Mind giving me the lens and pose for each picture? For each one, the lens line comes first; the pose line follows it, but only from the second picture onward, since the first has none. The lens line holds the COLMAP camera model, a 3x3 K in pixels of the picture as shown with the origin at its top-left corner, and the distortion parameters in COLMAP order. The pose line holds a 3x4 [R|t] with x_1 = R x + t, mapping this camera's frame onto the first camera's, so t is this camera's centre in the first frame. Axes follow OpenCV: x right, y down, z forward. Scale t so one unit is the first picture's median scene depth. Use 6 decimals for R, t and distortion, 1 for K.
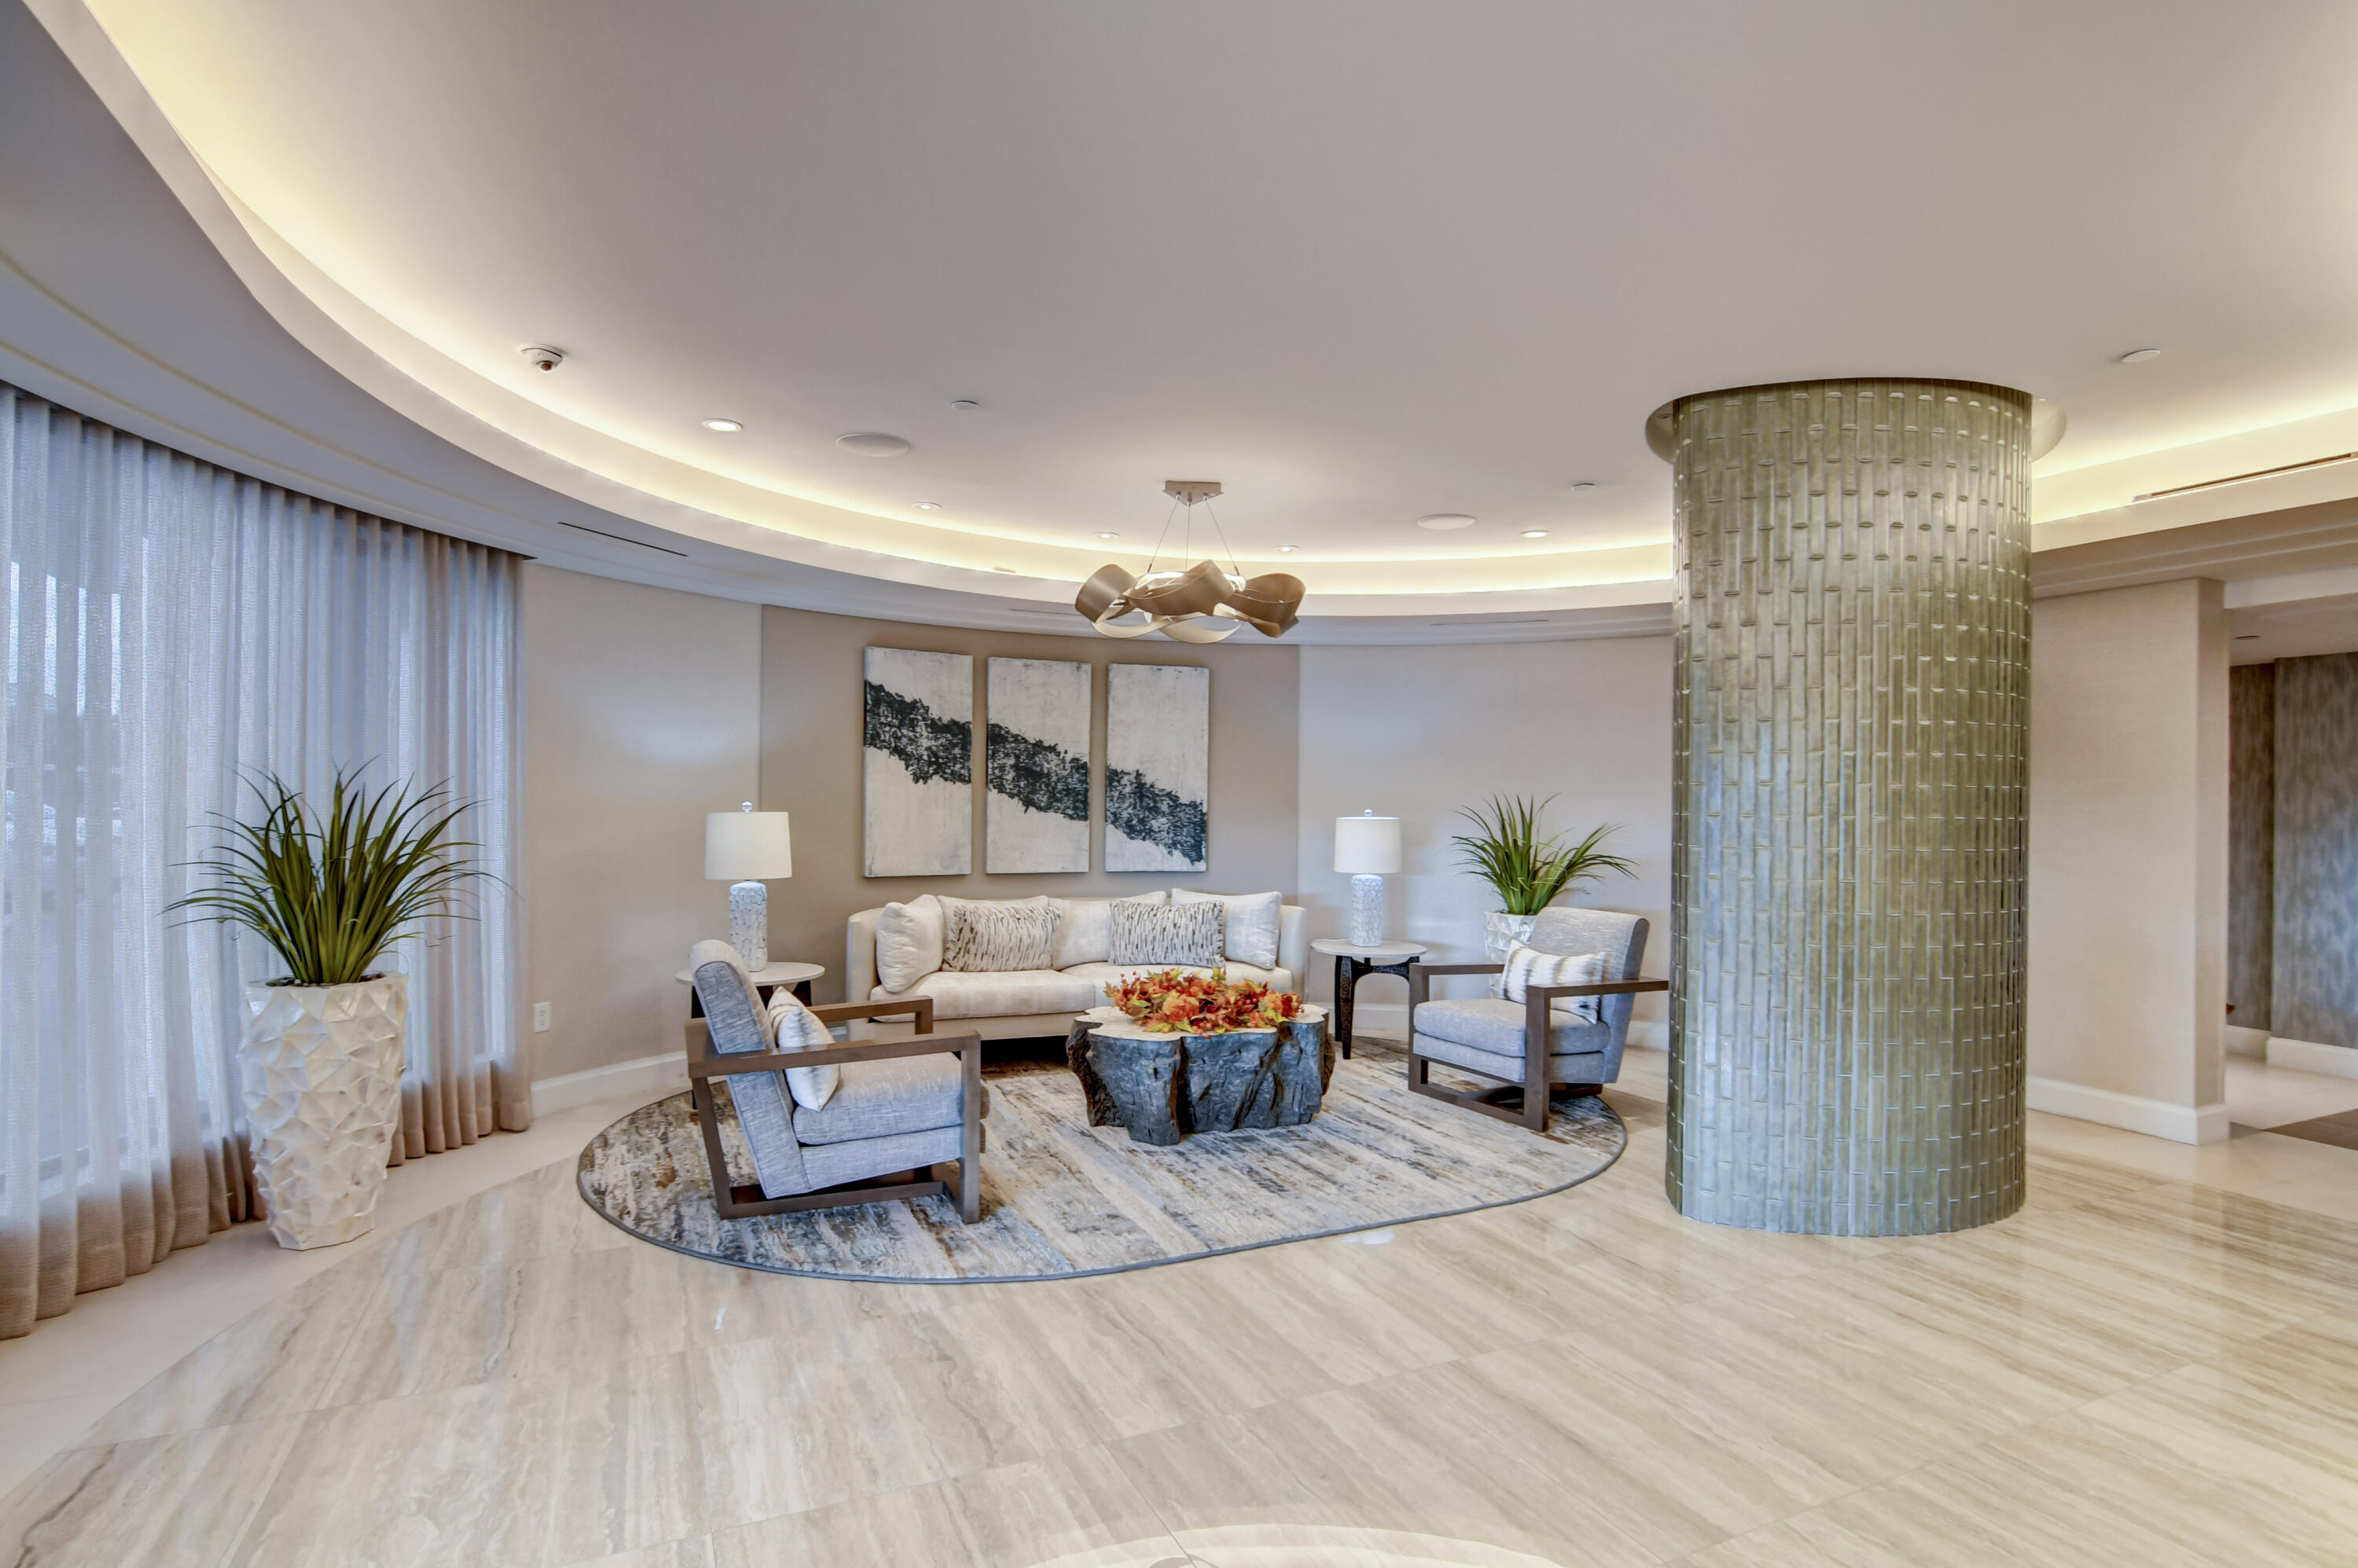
lens RADIAL K [[1166.3, 0, 1168.8], [0, 1166.3, 806.8], [0, 0, 1]] dist [-0.033407, 0.012125]
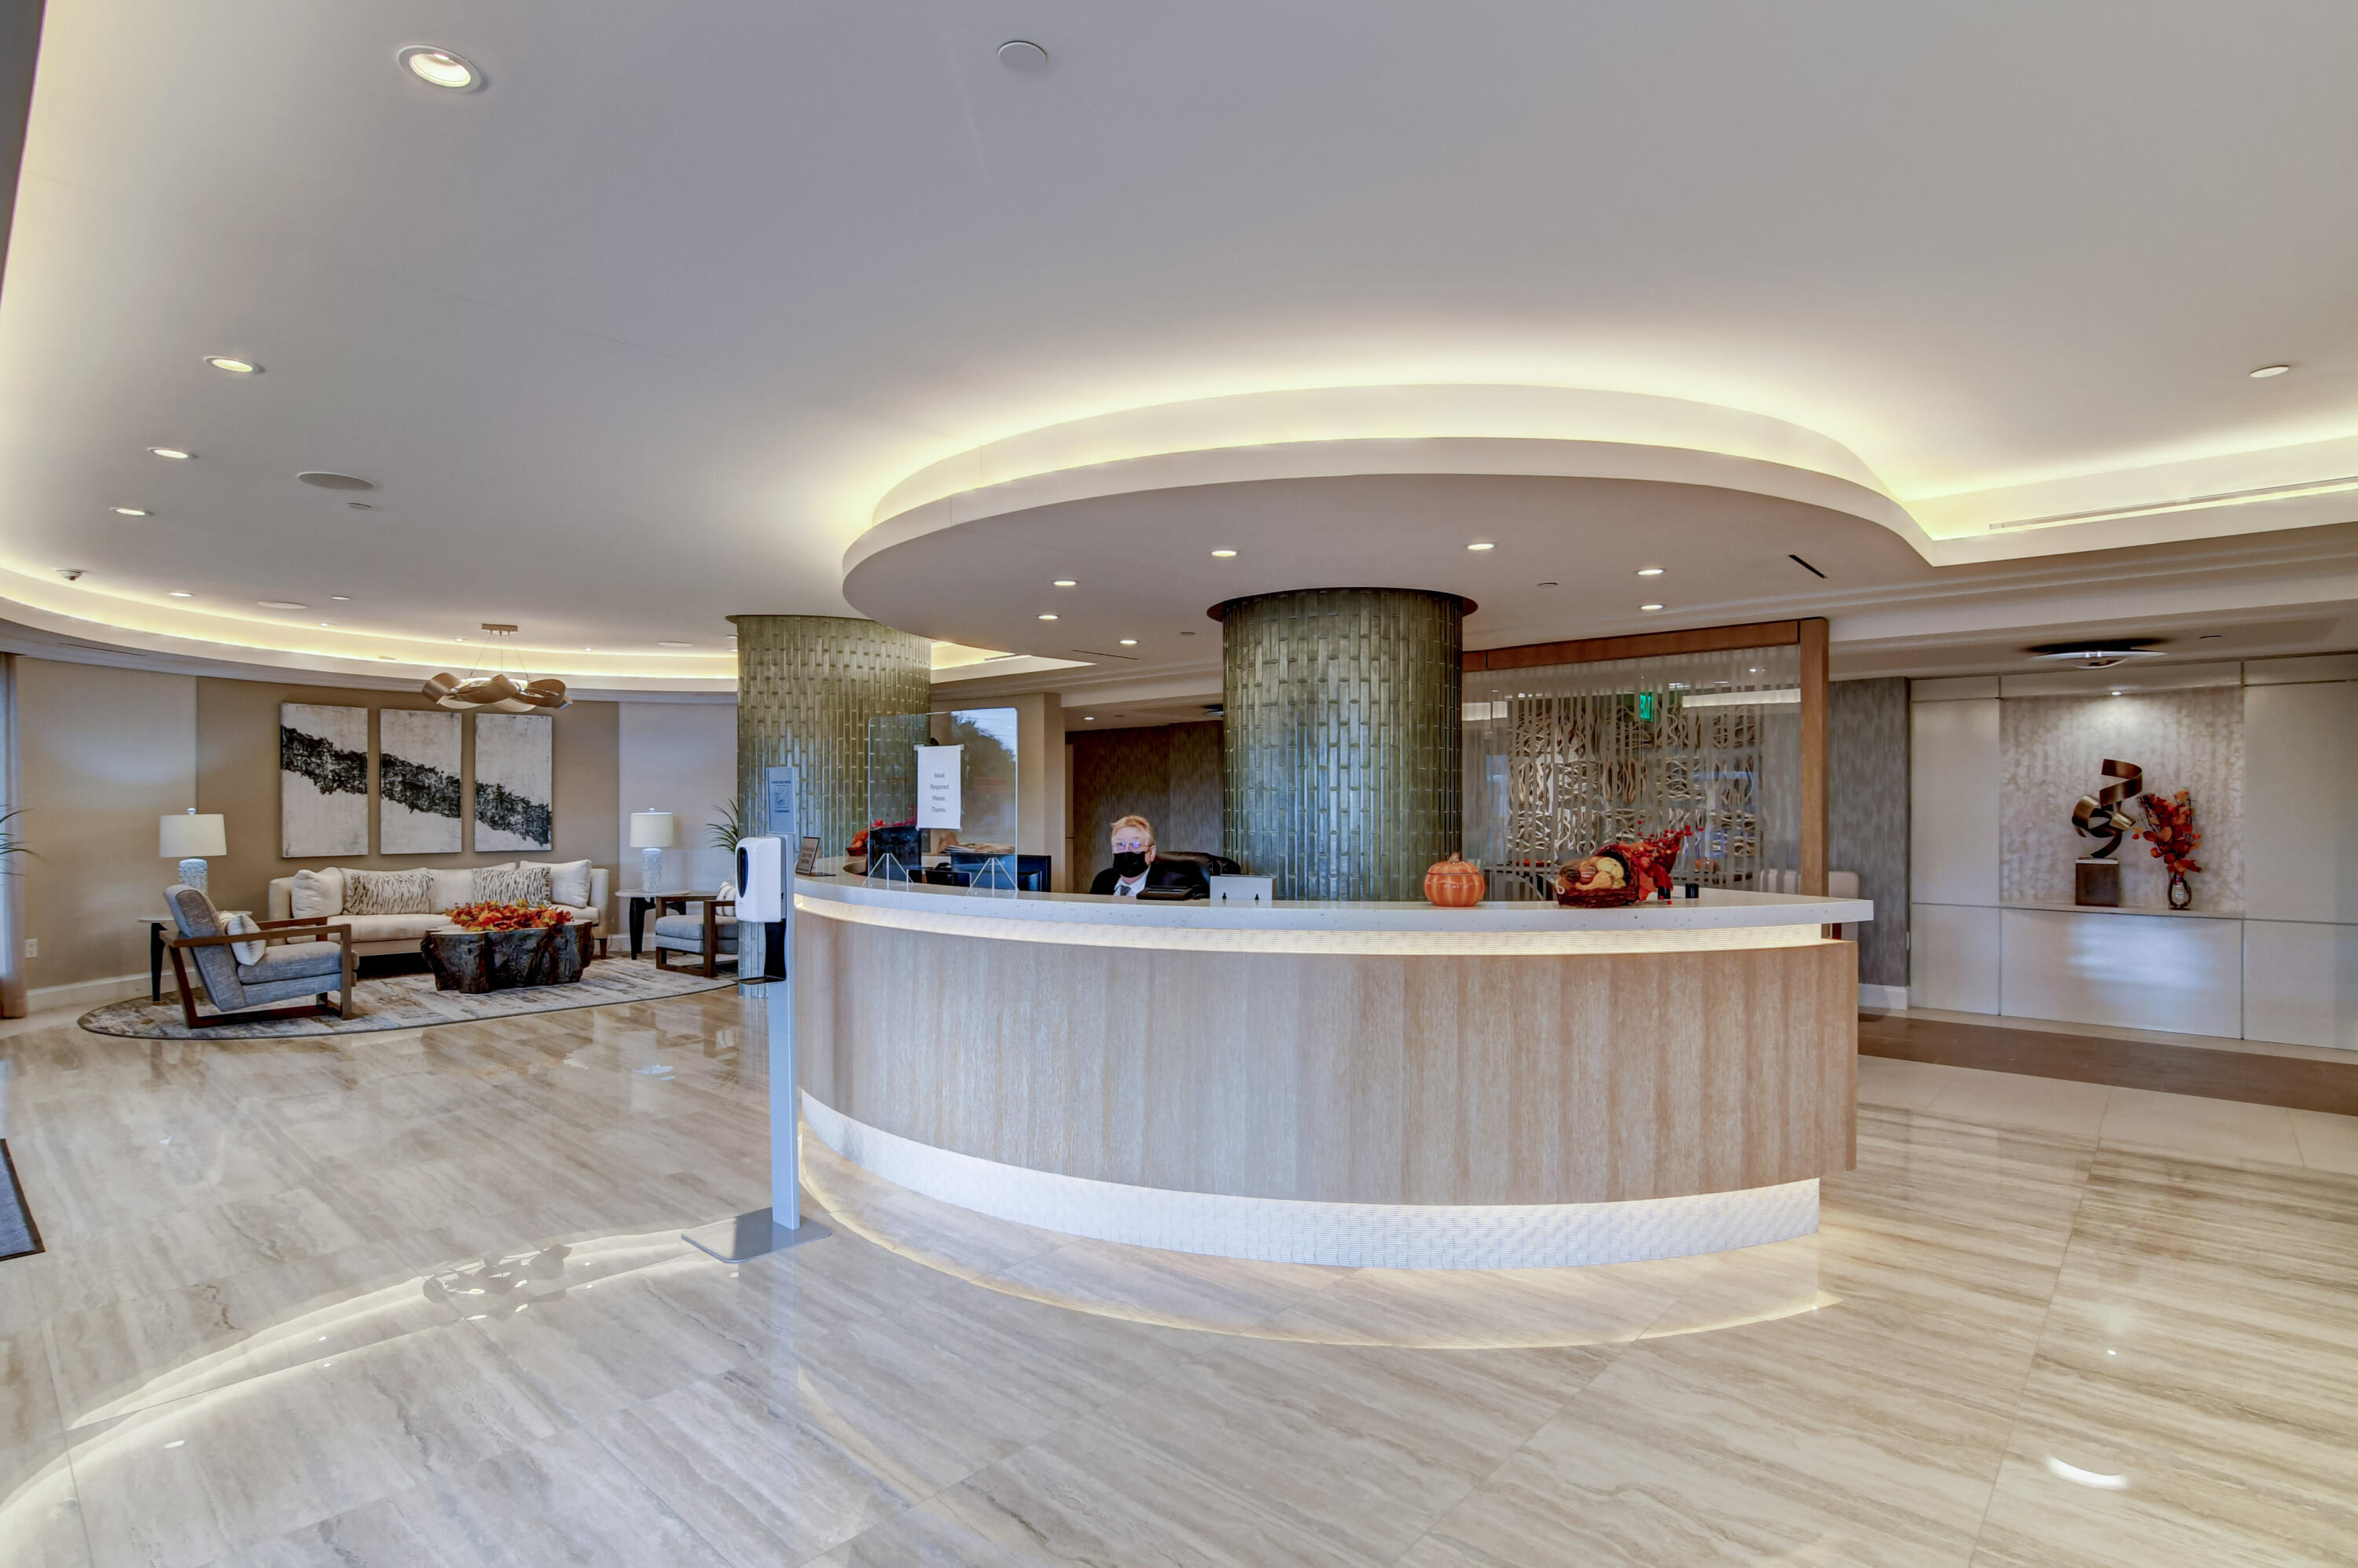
lens RADIAL K [[1166.3, 0, 1168.8], [0, 1166.3, 806.8], [0, 0, 1]] dist [-0.033407, 0.012125]
pose [[0.922393, -0.011269, 0.386088, 0.213971], [0.010925, 0.999936, 0.003087, 0.003316], [-0.386098, 0.001371, 0.922457, -0.777852]]
